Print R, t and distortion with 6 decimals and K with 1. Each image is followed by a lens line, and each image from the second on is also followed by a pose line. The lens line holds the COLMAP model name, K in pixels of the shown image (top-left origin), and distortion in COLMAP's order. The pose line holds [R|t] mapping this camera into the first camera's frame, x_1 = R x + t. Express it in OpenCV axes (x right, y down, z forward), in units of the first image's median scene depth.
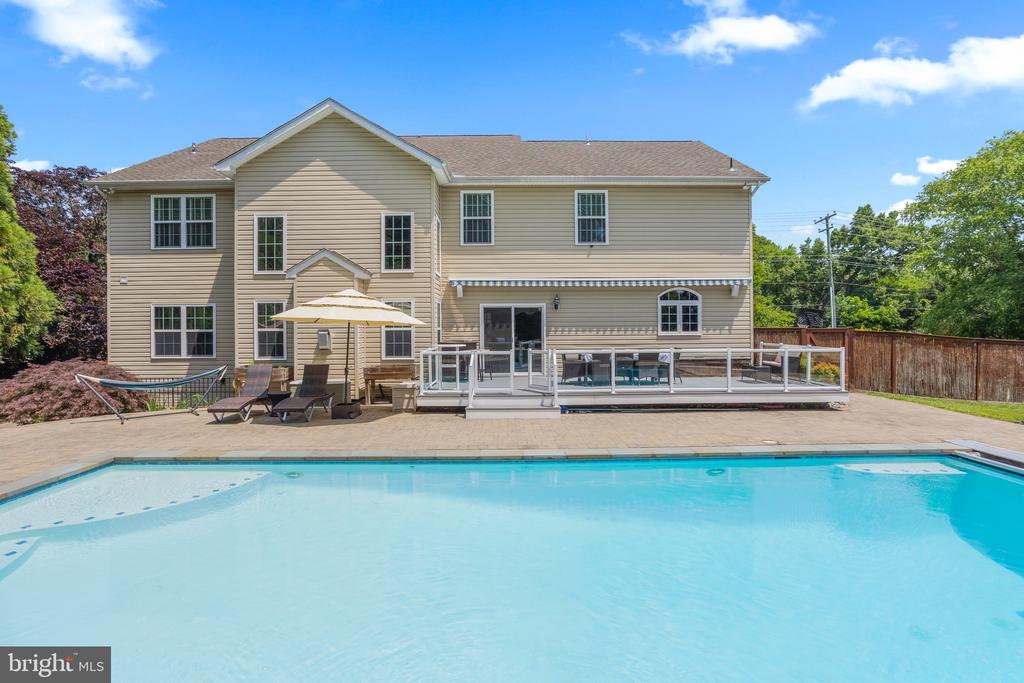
lens RADIAL K [[503.8, 0, 504.6], [0, 503.8, 328.4], [0, 0, 1]] dist [-0.057285, 0.041426]
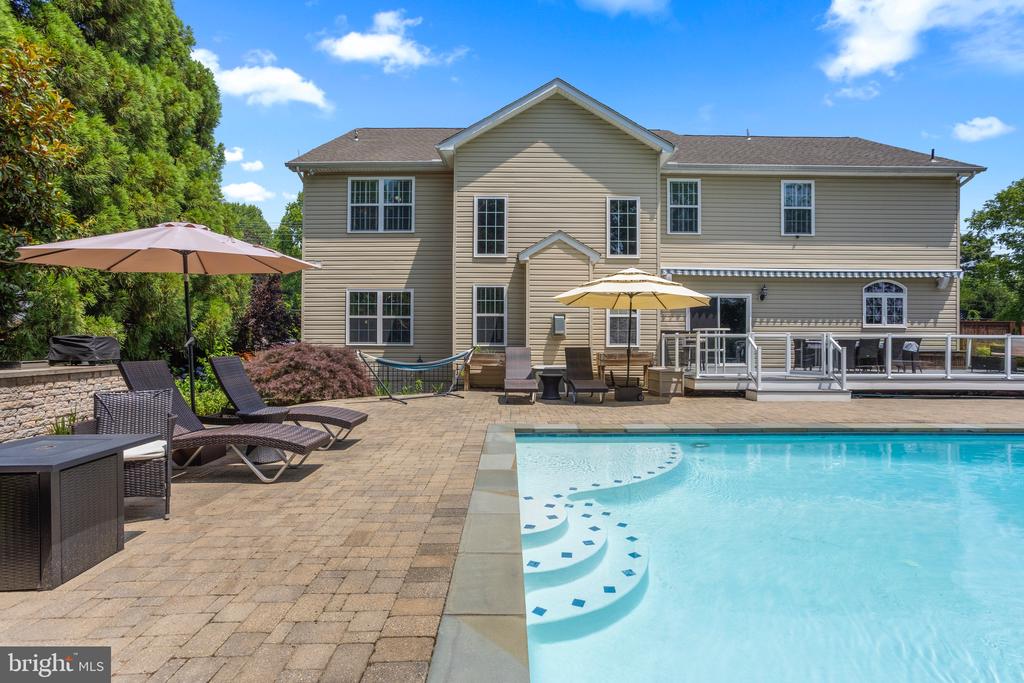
lens RADIAL K [[497.1, 0, 508.5], [0, 497.1, 336.9], [0, 0, 1]] dist [-0.055569, 0.037548]
pose [[0.999933, 0.011557, 0.000555, -0.400970], [-0.011553, 0.999913, -0.006401, 0.047122], [-0.000629, 0.006394, 0.999979, 0.034435]]
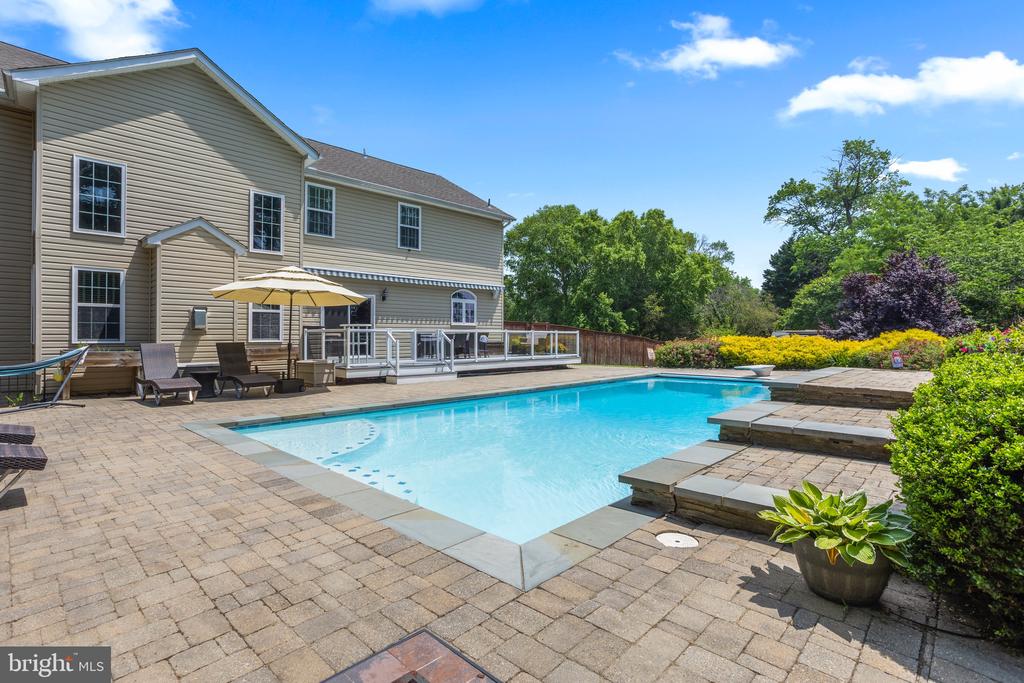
lens RADIAL K [[503.8, 0, 504.6], [0, 503.8, 328.4], [0, 0, 1]] dist [-0.057285, 0.041426]
pose [[0.698300, 0.017203, 0.715599, -0.536278], [-0.001893, 0.999752, -0.022186, 0.051684], [-0.715803, 0.014138, 0.698159, -0.008543]]
